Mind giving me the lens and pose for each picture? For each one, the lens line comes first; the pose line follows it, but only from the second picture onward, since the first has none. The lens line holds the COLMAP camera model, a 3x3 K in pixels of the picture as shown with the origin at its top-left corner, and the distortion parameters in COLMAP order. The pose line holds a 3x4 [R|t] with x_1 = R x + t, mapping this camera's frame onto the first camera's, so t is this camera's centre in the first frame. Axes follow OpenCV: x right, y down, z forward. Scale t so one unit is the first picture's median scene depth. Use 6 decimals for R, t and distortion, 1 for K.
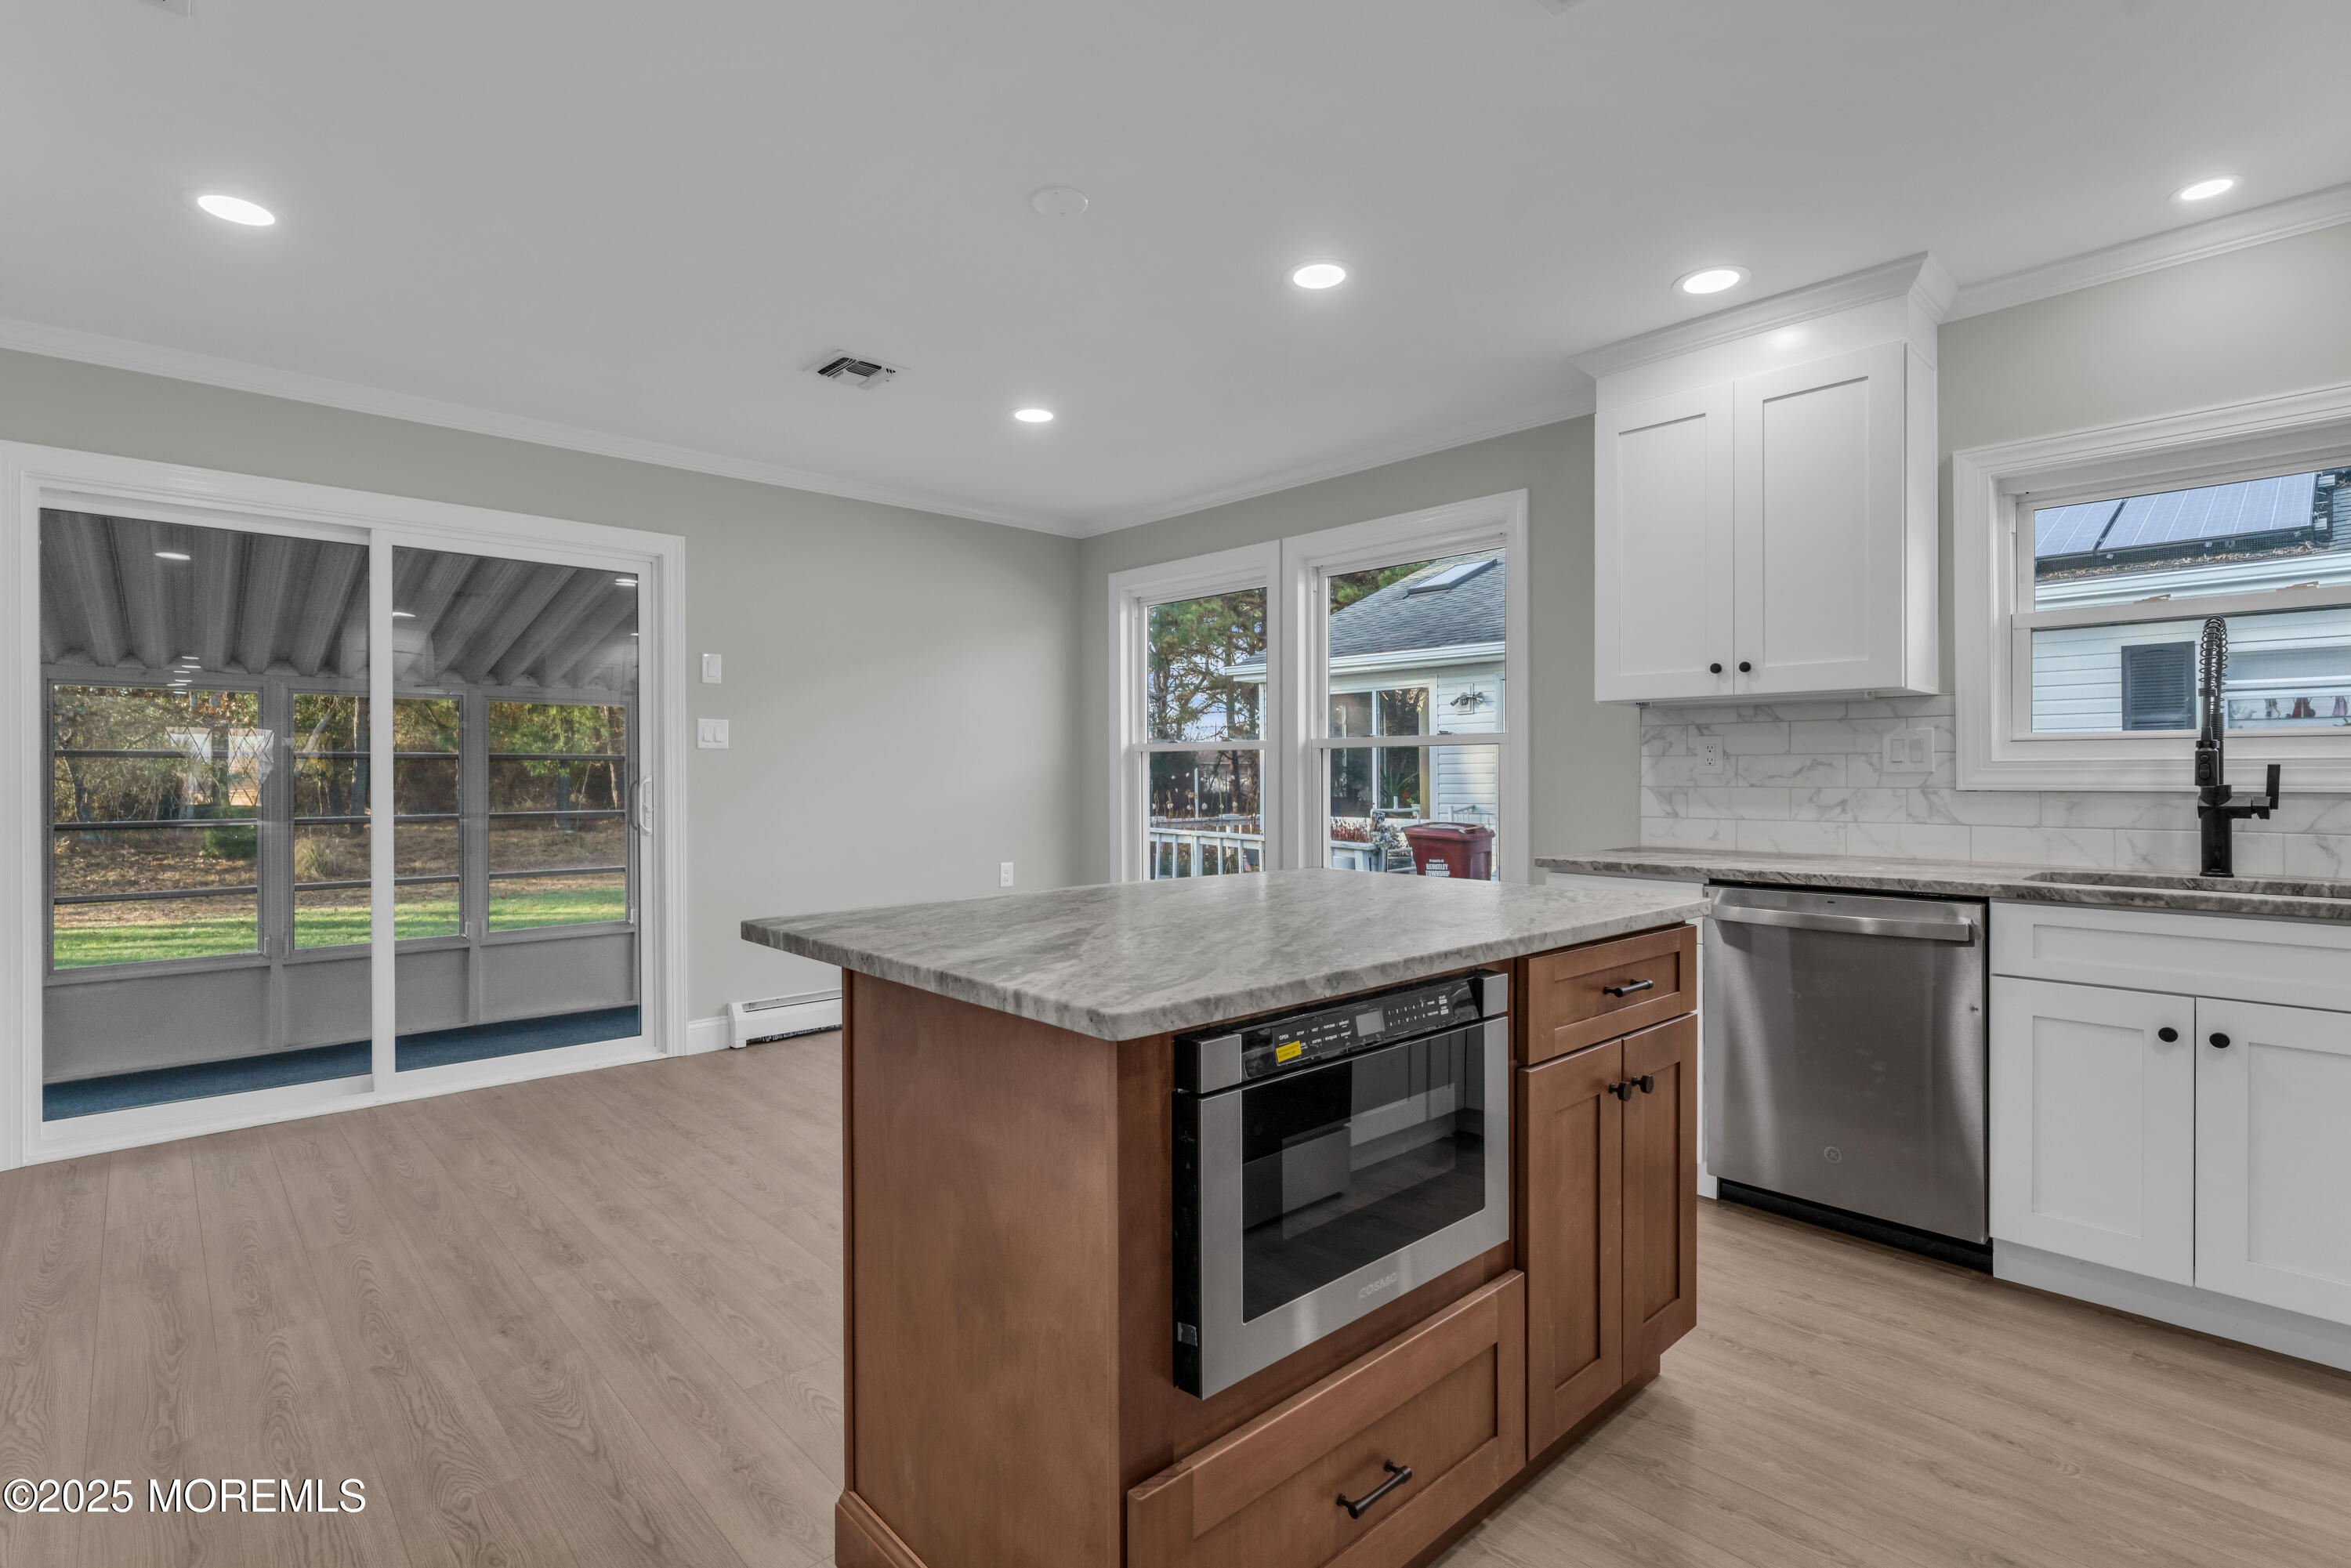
lens RADIAL K [[1107.1, 0, 1177.5], [0, 1107.1, 775.9], [0, 0, 1]] dist [-0.001072, -0.000033]
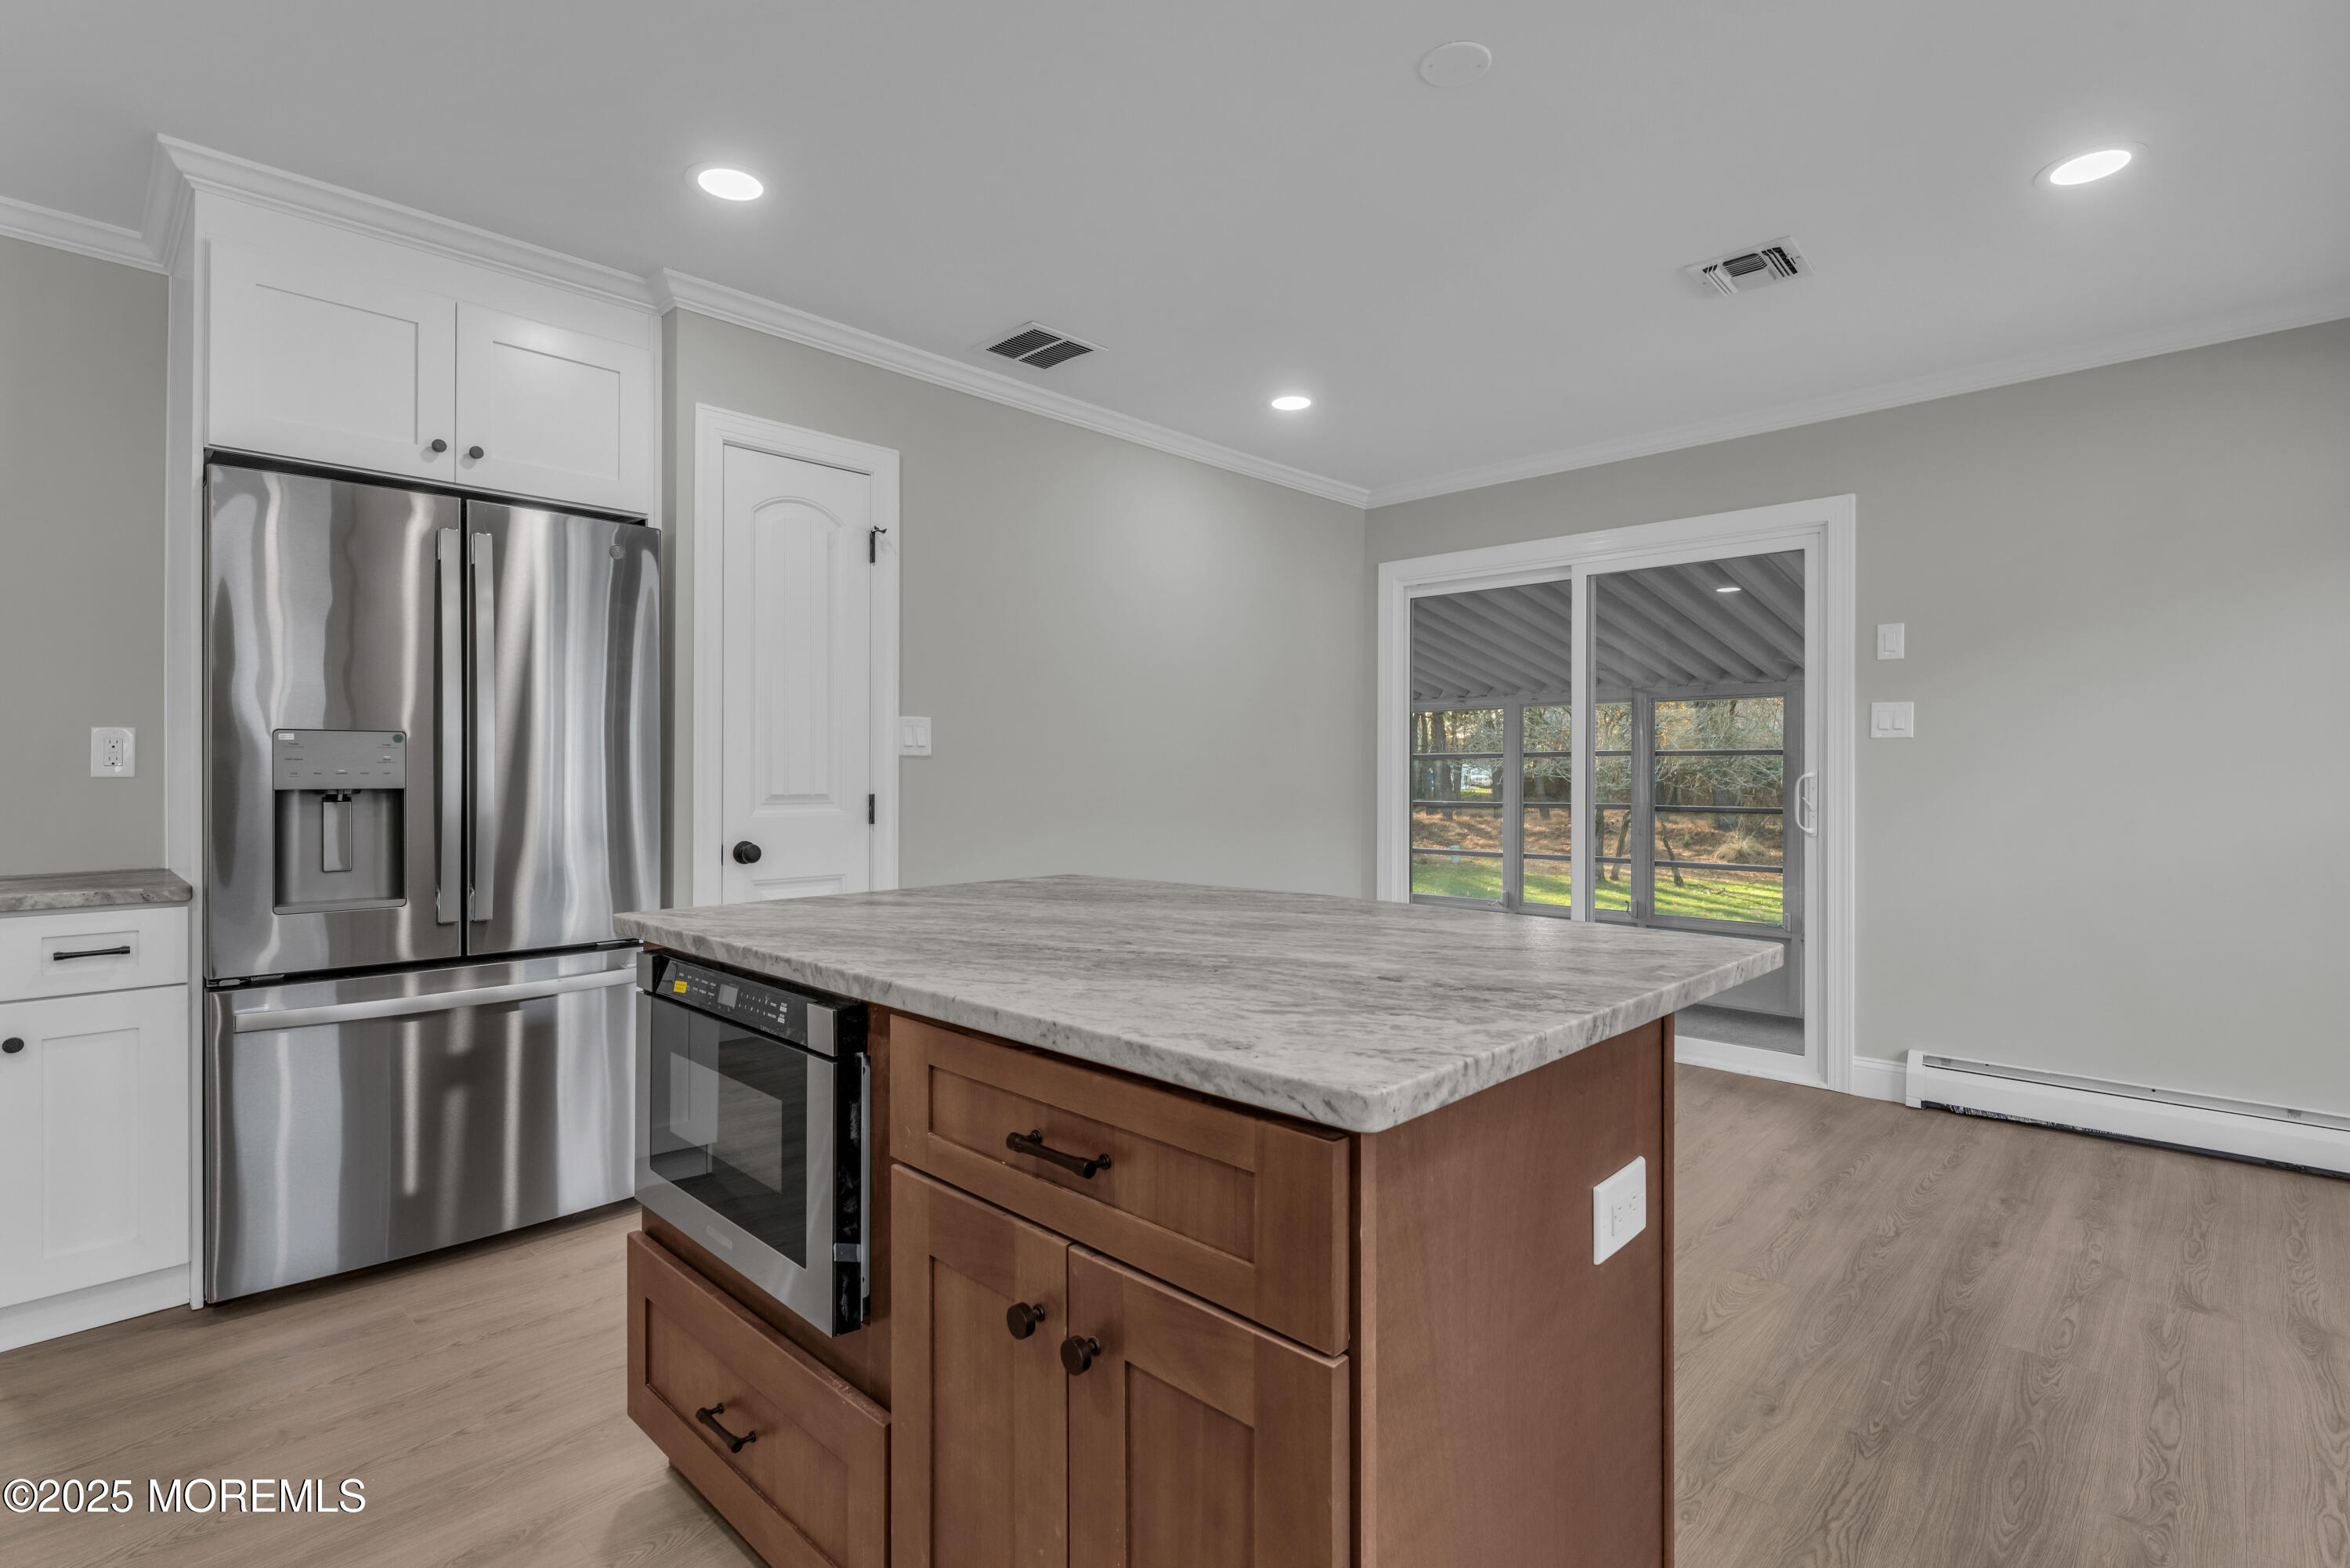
lens RADIAL K [[1117.6, 0, 1165.4], [0, 1117.6, 773.6], [0, 0, 1]] dist [-0.002118, -0.000256]
pose [[0.052822, 0.003274, -0.998599, 0.521444], [-0.001931, 0.999993, 0.003177, 0.000769], [0.998602, 0.001760, 0.052828, 0.554290]]
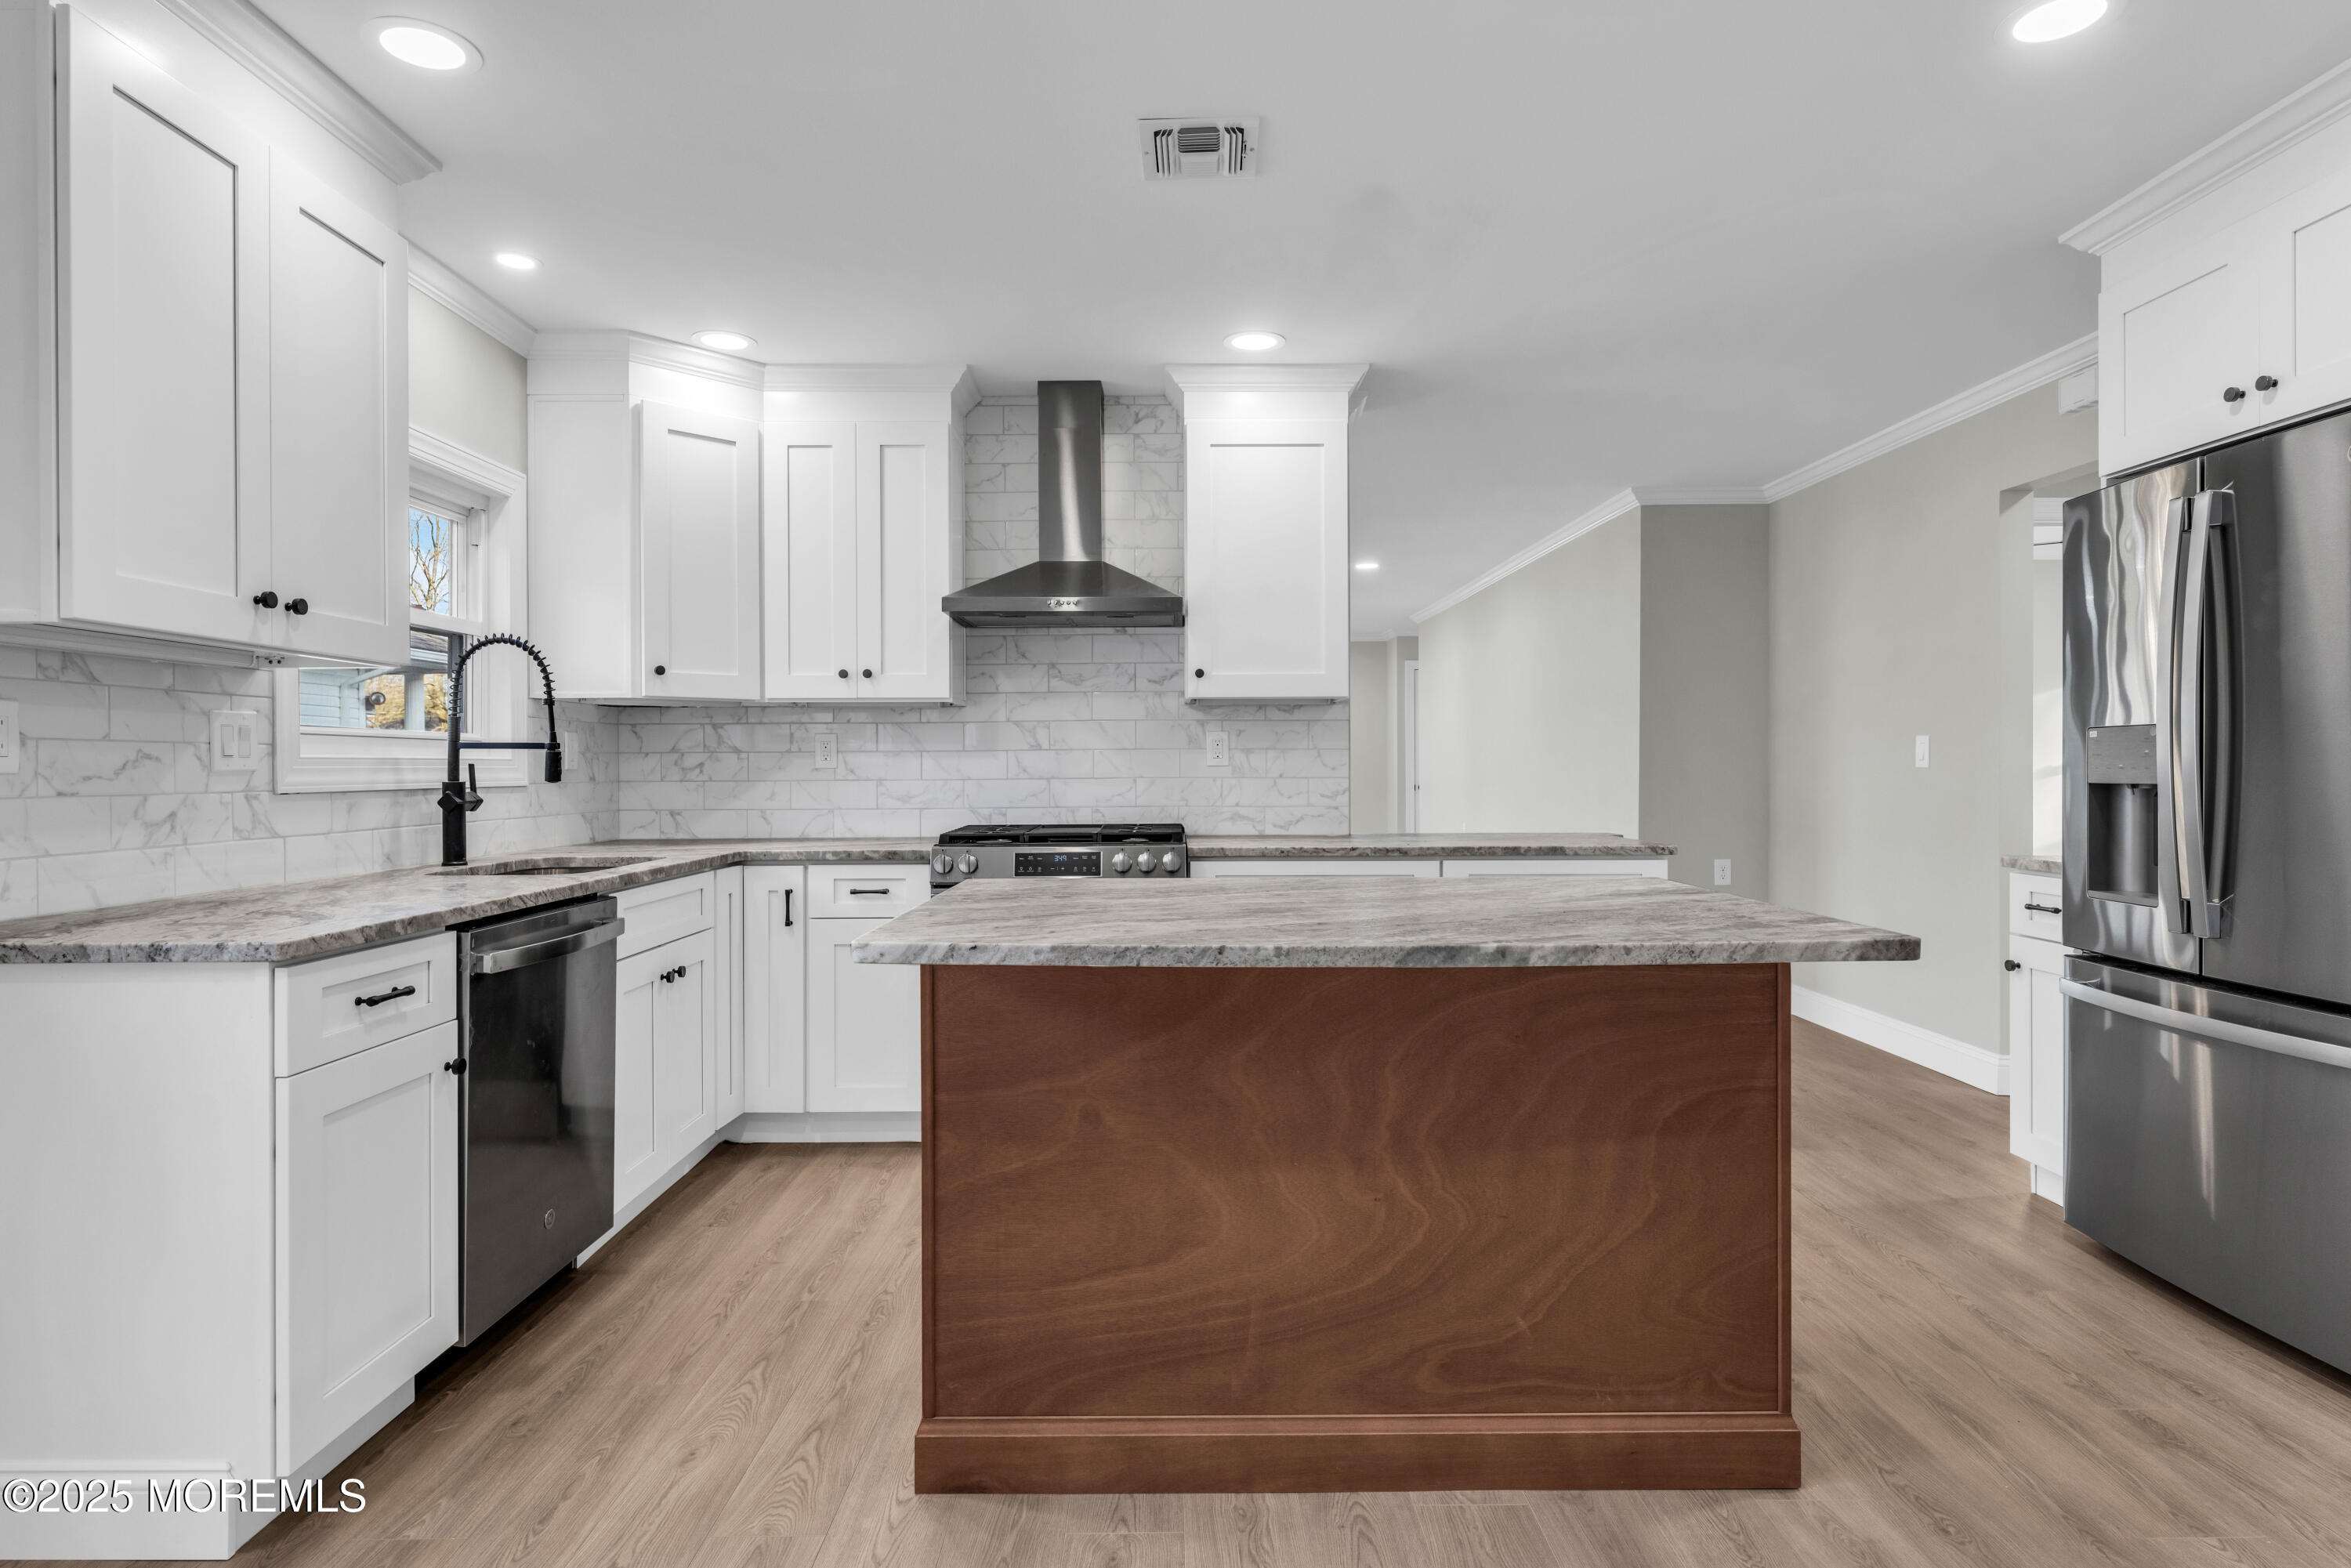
lens RADIAL K [[1261.3, 0, 1170.2], [0, 1261.3, 769.2], [0, 0, 1]] dist [-0.000152, -0.000866]
pose [[-0.732372, 0.004518, 0.680889, -0.330962], [0.007196, 0.999973, 0.001104, -0.000608], [-0.680866, 0.005709, -0.732385, 1.096051]]
